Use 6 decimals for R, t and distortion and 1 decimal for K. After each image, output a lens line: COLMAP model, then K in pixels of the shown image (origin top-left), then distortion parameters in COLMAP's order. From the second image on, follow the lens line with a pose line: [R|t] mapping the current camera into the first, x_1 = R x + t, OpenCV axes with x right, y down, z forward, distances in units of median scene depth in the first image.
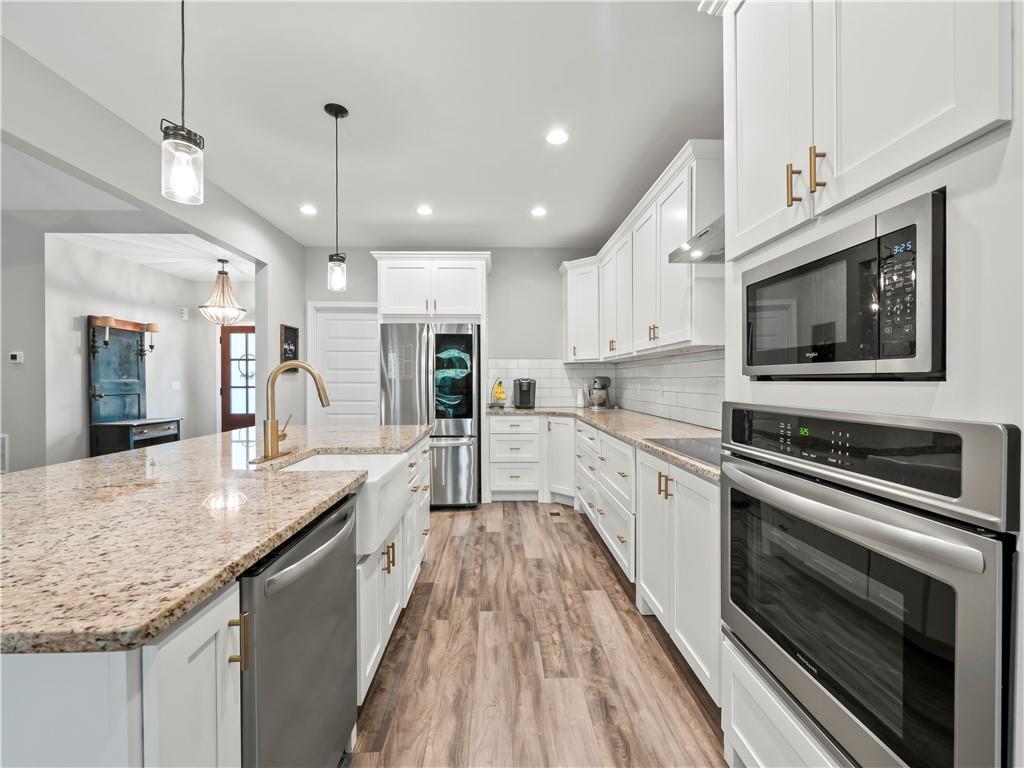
lens RADIAL K [[435.2, 0, 512.4], [0, 435.2, 382.9], [0, 0, 1]] dist [-0.006308, 0.000357]
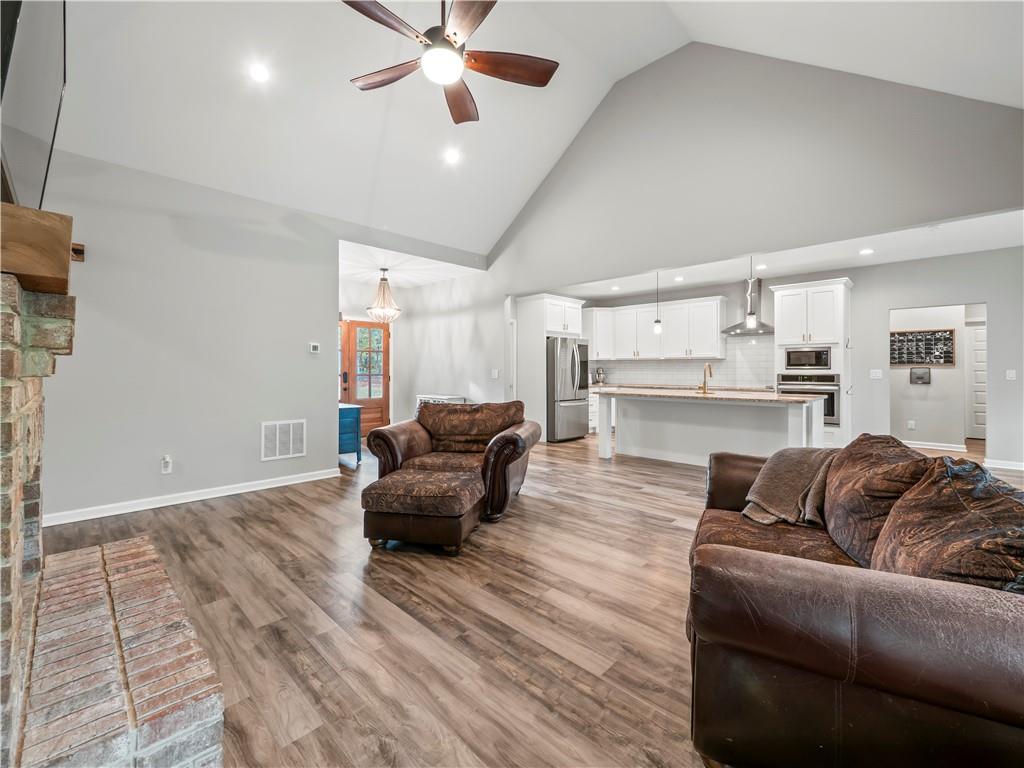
lens RADIAL K [[435.2, 0, 506.7], [0, 435.2, 370.0], [0, 0, 1]] dist [-0.006308, 0.000357]
pose [[0.726572, -0.002309, 0.687087, -1.606815], [0.003650, 0.999993, -0.000499, -0.002464], [-0.687081, 0.002870, 0.726575, -0.139616]]
